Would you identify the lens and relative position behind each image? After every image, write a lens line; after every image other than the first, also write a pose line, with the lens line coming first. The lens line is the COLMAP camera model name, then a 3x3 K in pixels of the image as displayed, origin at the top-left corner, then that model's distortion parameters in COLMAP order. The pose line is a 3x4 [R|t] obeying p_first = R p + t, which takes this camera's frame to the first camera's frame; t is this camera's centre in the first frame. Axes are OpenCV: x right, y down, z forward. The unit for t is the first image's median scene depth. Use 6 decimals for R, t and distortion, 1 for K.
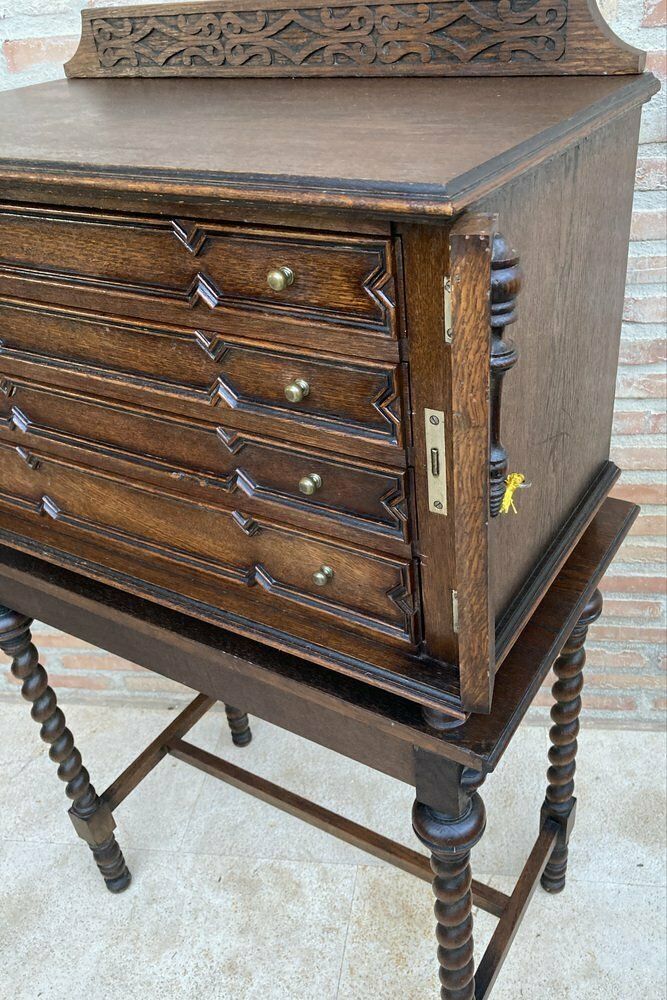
lens RADIAL K [[822.9, 0, 377.3], [0, 822.9, 512.7], [0, 0, 1]] dist [0.023479, -0.019559]
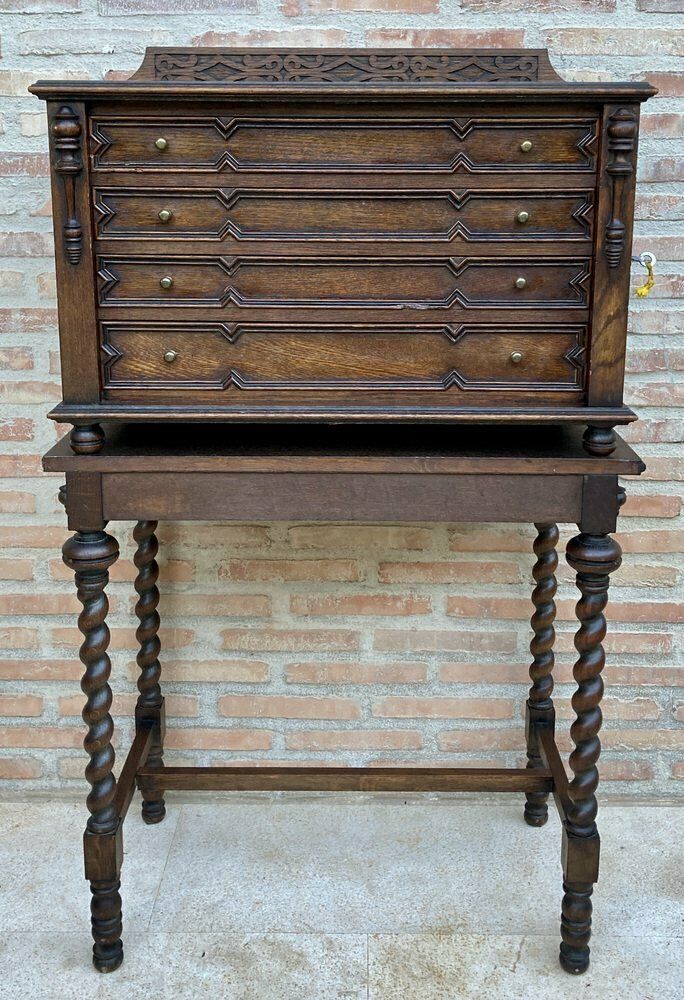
lens RADIAL K [[1108.2, 0, 355.4], [0, 1108.2, 391.4], [0, 0, 1]] dist [0.120222, -0.238873]
pose [[0.861549, -0.030916, 0.506733, -1.065808], [0.229087, 0.914418, -0.333706, 0.588035], [-0.453049, 0.403590, 0.794898, -0.346389]]
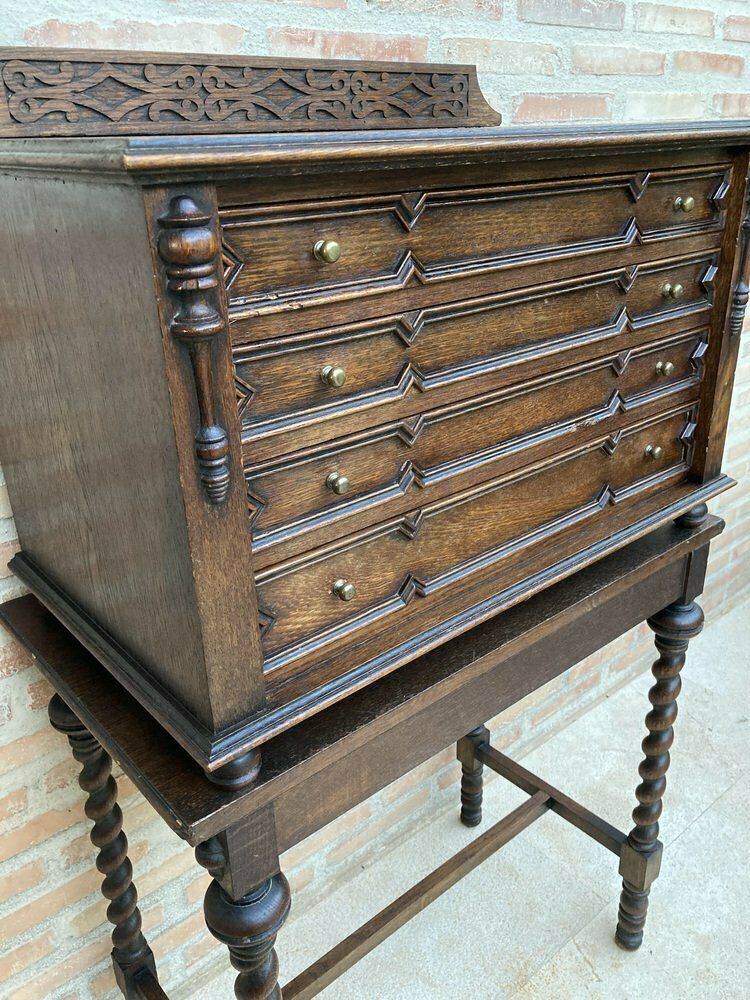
lens RADIAL K [[828.7, 0, 383.3], [0, 828.7, 499.6], [0, 0, 1]] dist [0.030561, -0.022730]
pose [[0.316356, -0.327410, 0.890349, -1.114111], [0.533891, 0.837253, 0.118185, -0.193152], [-0.784143, 0.437961, 0.439671, 0.632241]]
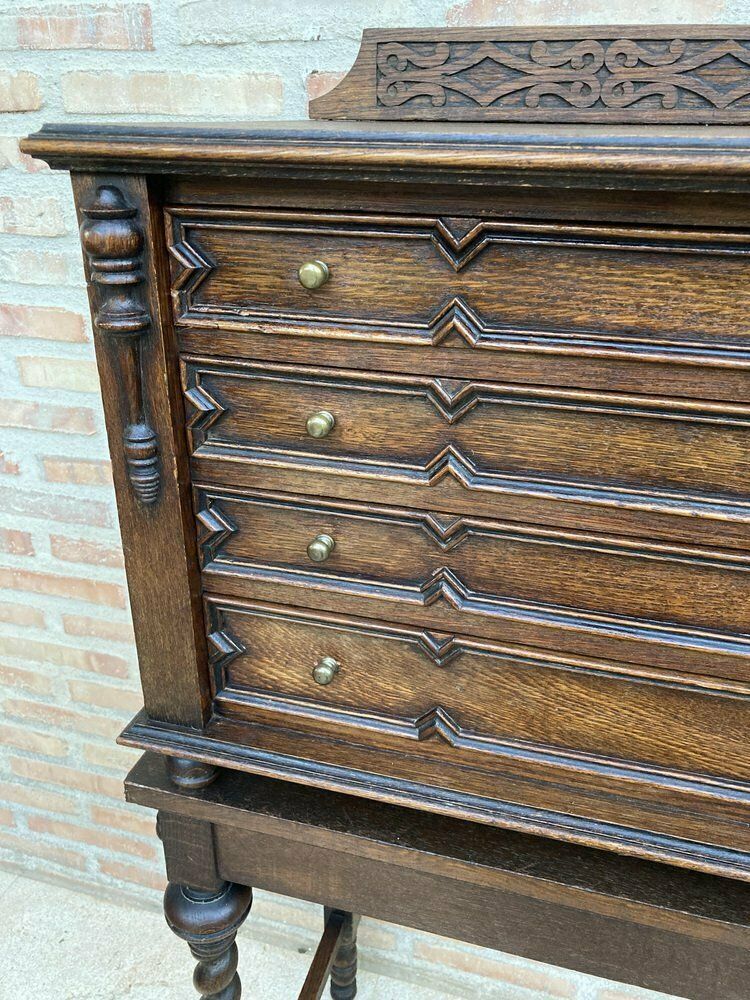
lens RADIAL K [[828.7, 0, 383.3], [0, 828.7, 499.6], [0, 0, 1]] dist [0.030561, -0.022730]
pose [[0.963144, -0.034169, 0.266807, -0.604973], [0.078762, 0.984249, -0.158273, -0.079330], [-0.257196, 0.173454, 0.950665, 0.389255]]
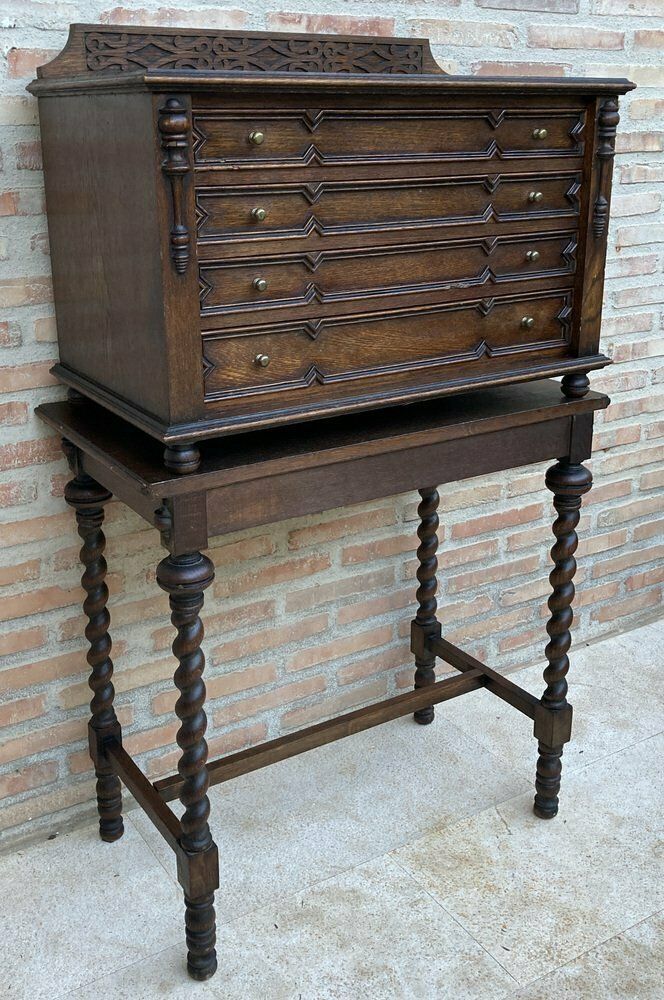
lens RADIAL K [[1043.2, 0, 324.7], [0, 1043.2, 440.6], [0, 0, 1]] dist [0.141089, -0.410917]
pose [[0.457081, -0.194979, 0.867790, -1.741667], [0.476113, 0.877752, -0.053560, 0.166168], [-0.751261, 0.437647, 0.494036, 0.283731]]
